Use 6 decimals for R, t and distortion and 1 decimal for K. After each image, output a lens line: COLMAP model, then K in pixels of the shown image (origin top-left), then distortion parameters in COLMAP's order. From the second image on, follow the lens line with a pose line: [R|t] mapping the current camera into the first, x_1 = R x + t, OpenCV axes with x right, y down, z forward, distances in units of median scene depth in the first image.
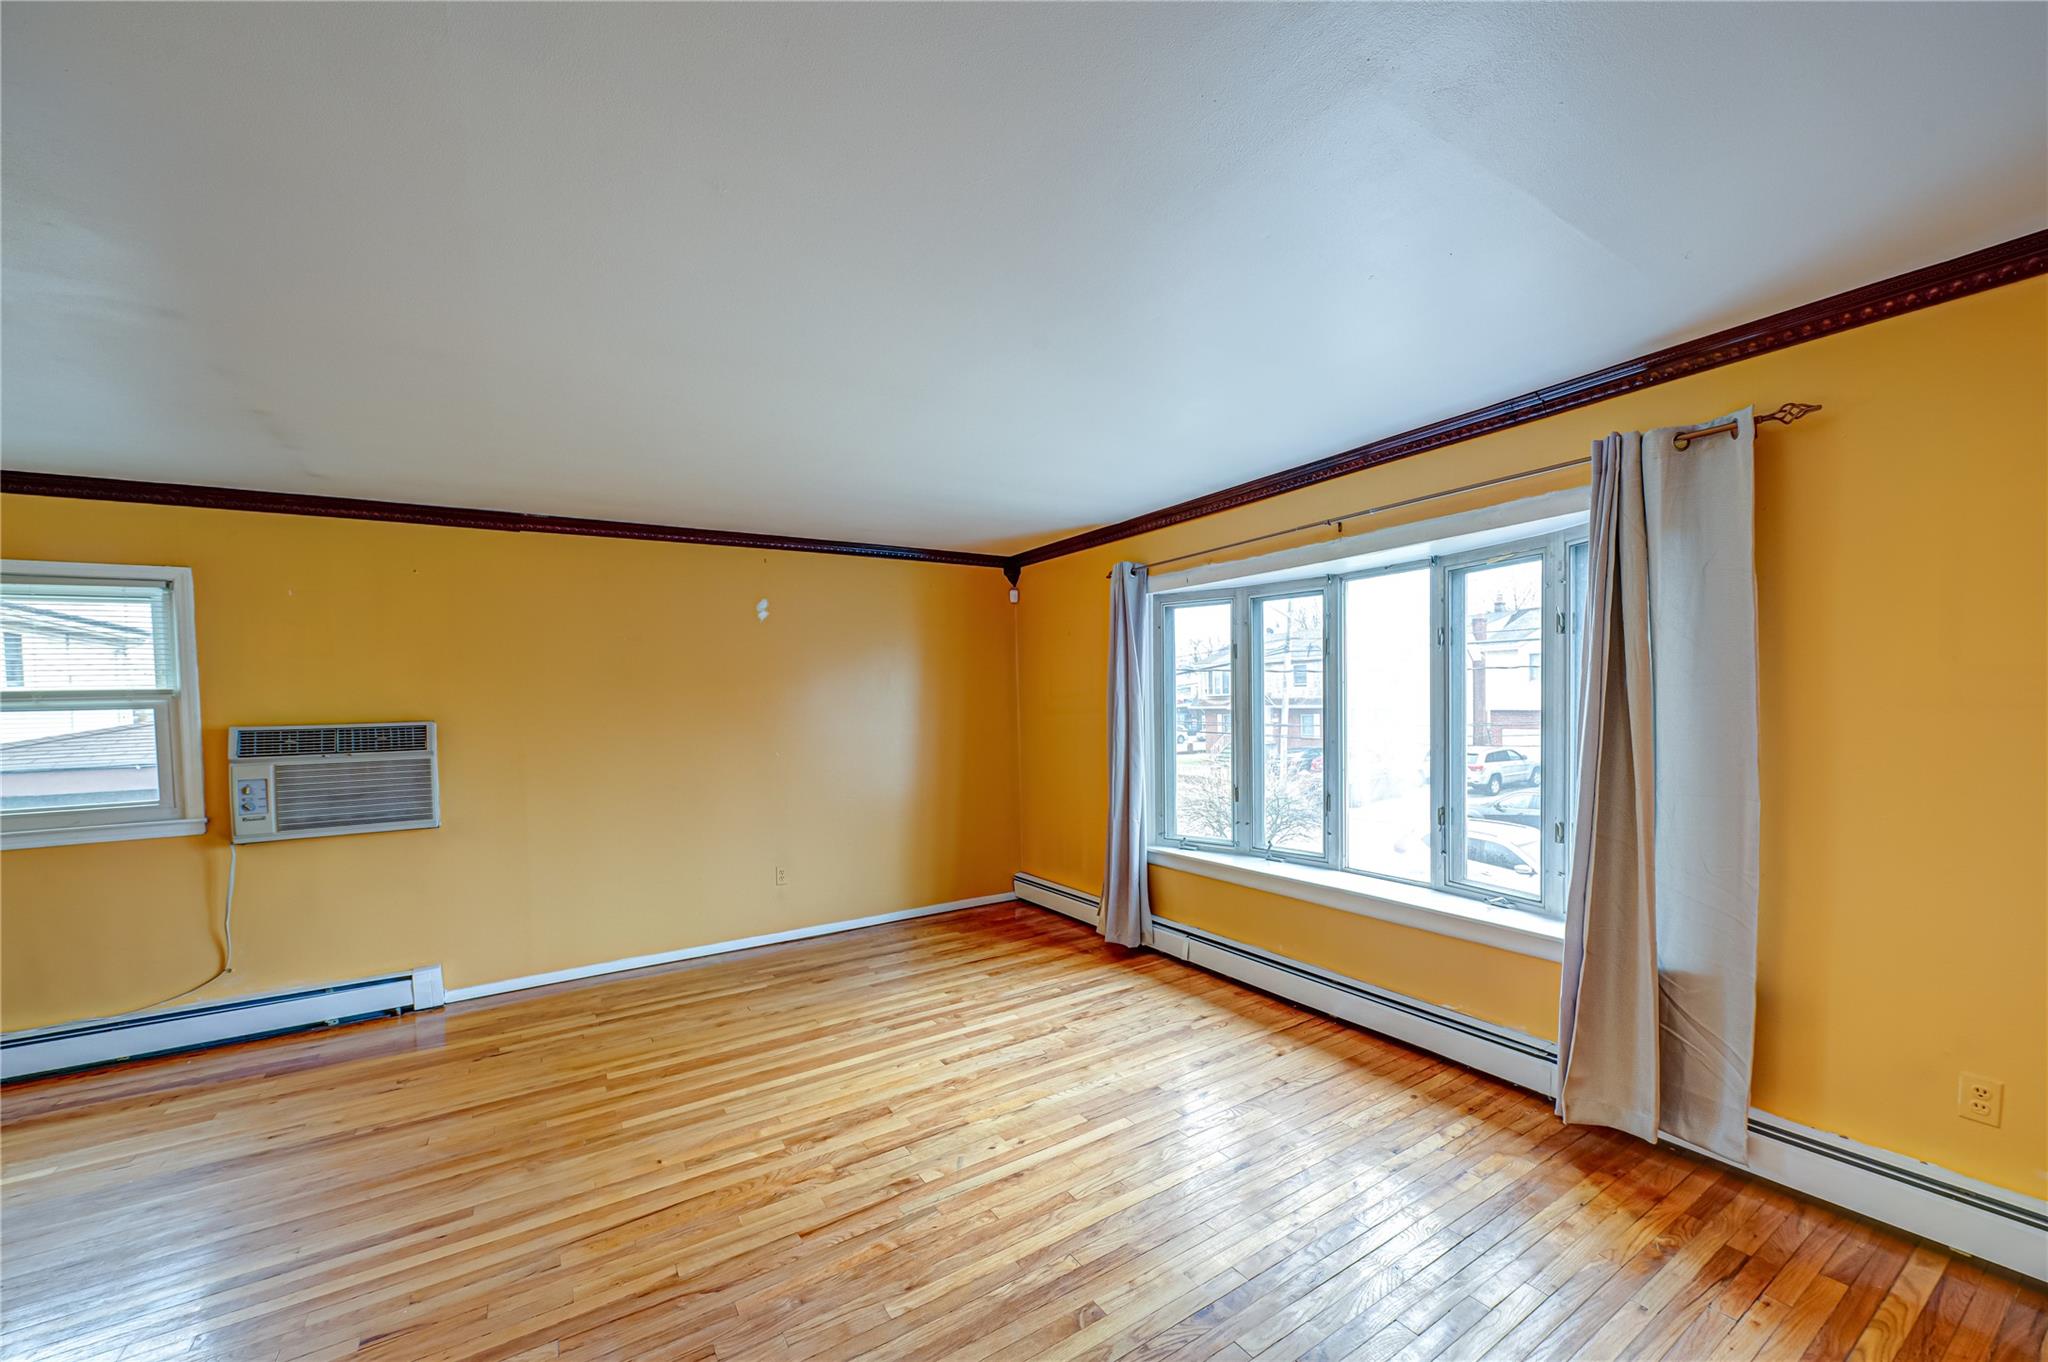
lens RADIAL K [[806.5, 0, 1080.5], [0, 806.5, 717.8], [0, 0, 1]] dist [-0.002436, -0.000406]
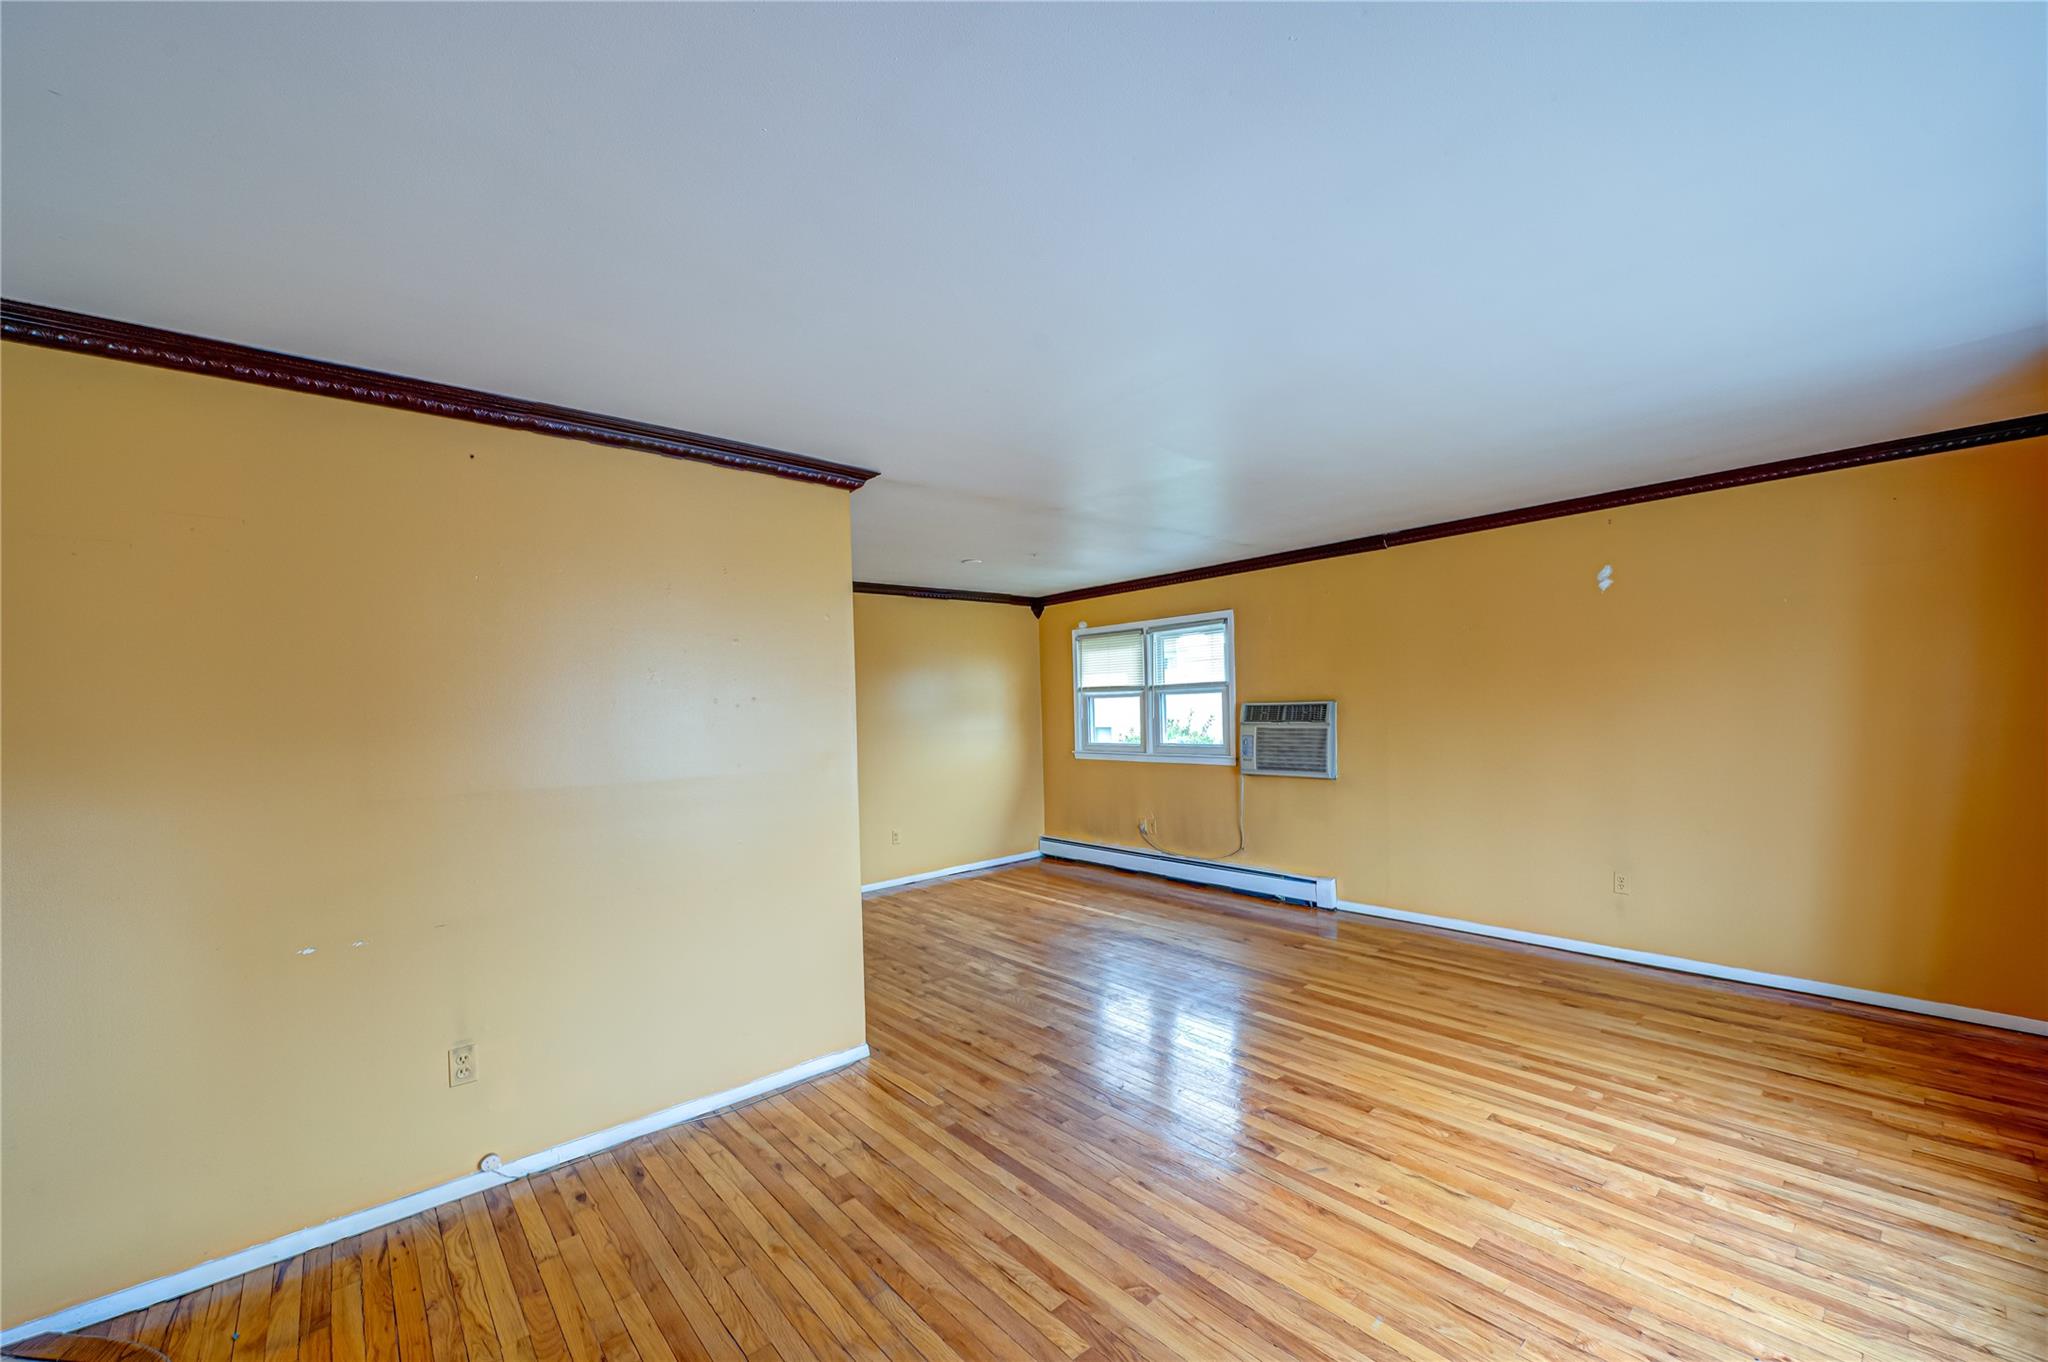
lens RADIAL K [[806.5, 0, 1080.5], [0, 806.5, 717.8], [0, 0, 1]] dist [-0.002436, -0.000406]
pose [[0.160568, 0.036988, -0.986331, 0.509087], [0.001513, 0.999287, 0.037720, -0.020862], [0.987024, -0.007549, 0.160398, 0.387827]]
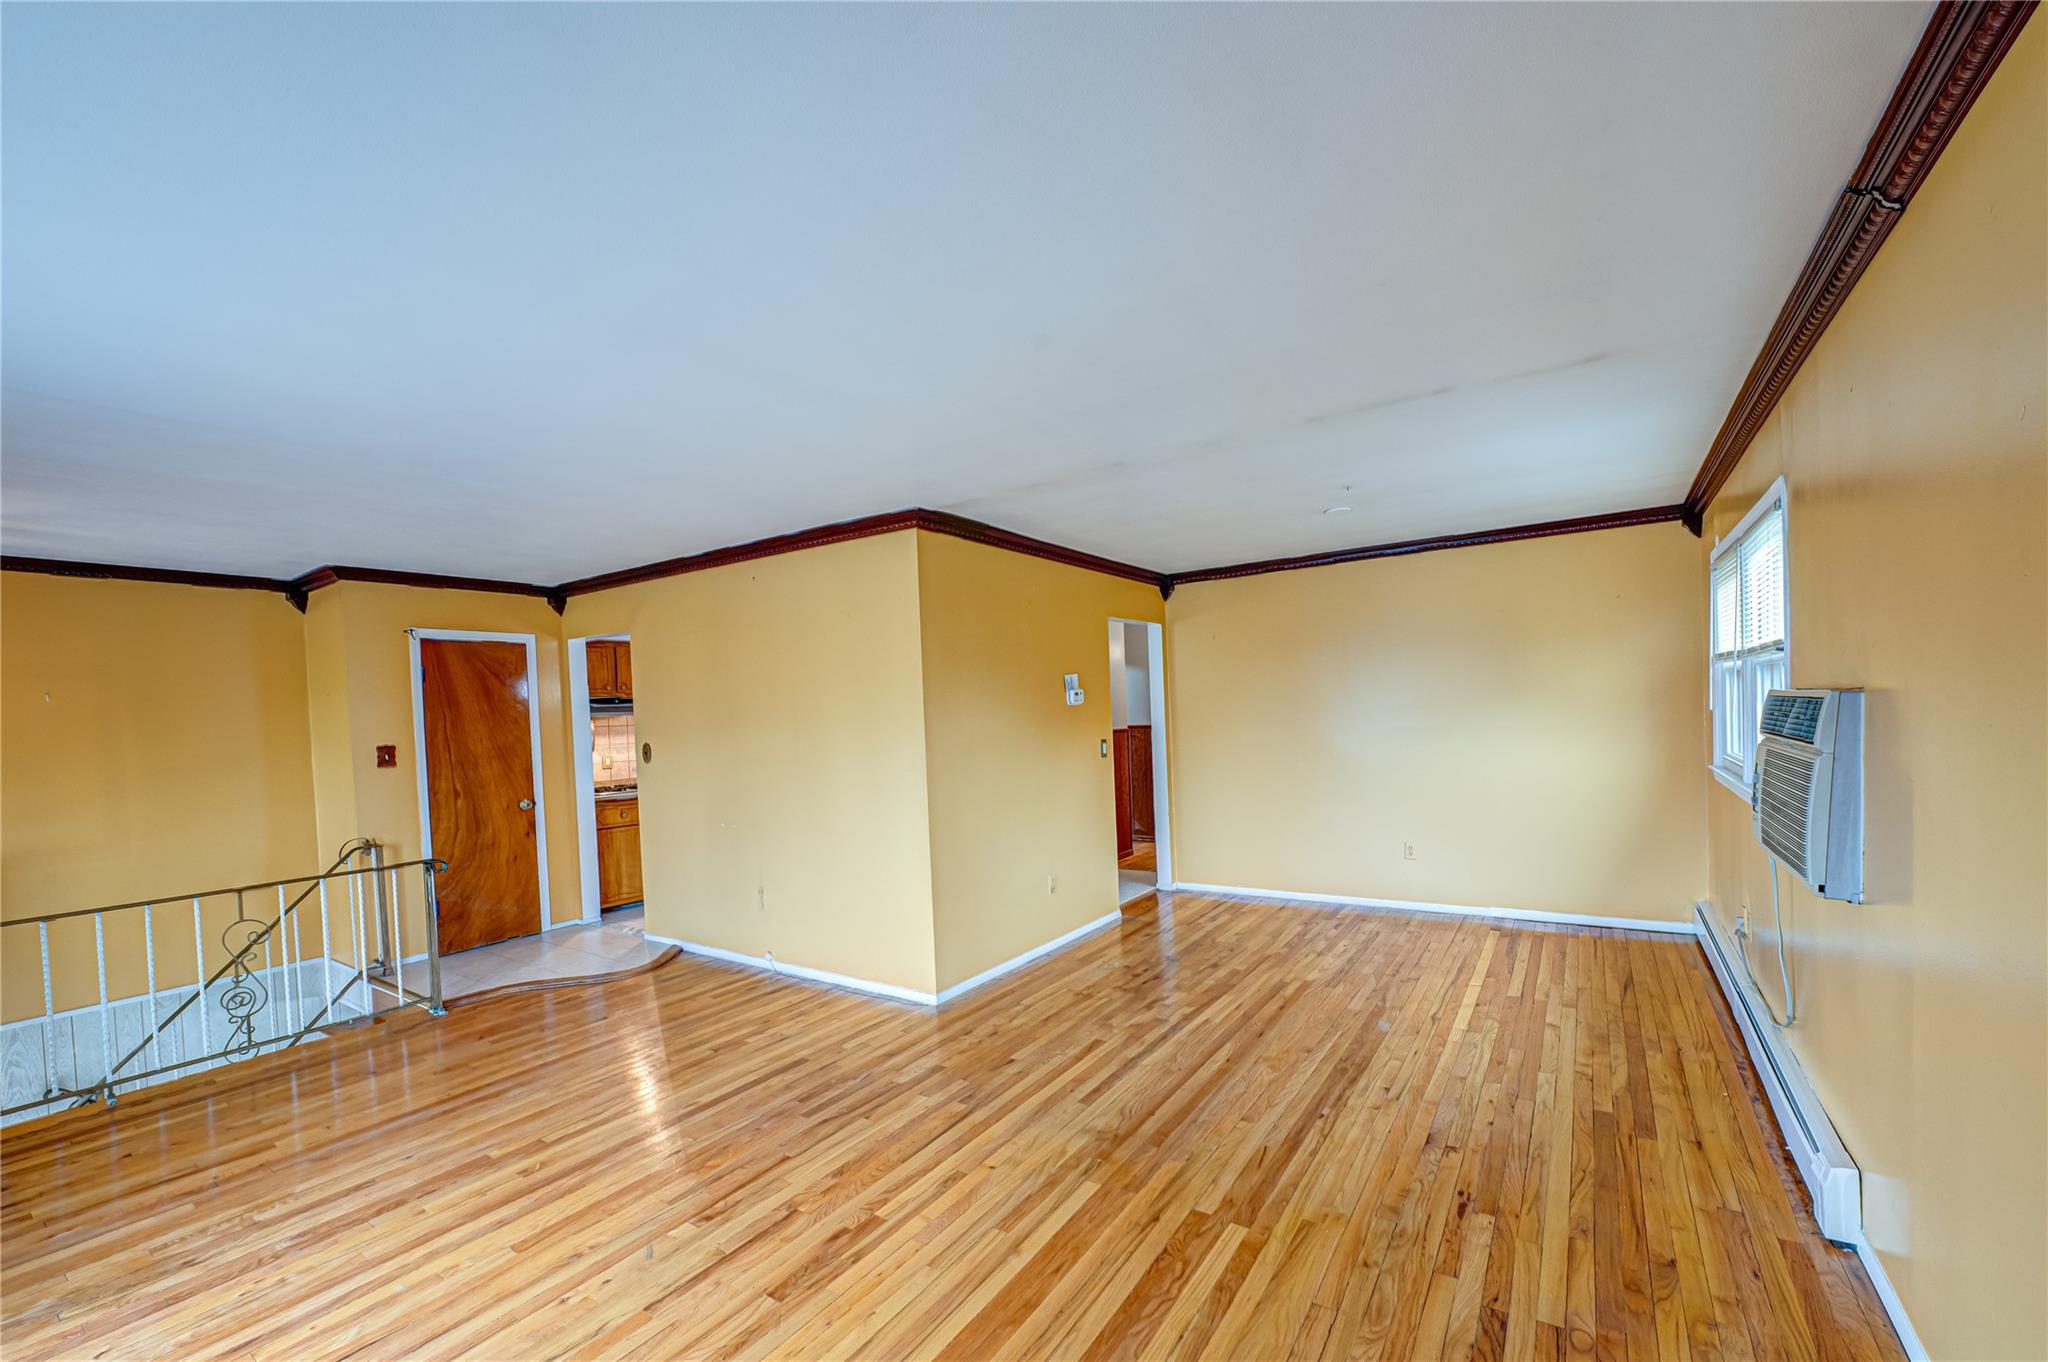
lens RADIAL K [[806.5, 0, 1080.5], [0, 806.5, 717.8], [0, 0, 1]] dist [-0.002436, -0.000406]
pose [[-0.913468, 0.067030, -0.401351, -0.182367], [0.053776, 0.997574, 0.044212, -0.028017], [0.403341, 0.018803, -0.914857, 1.356992]]
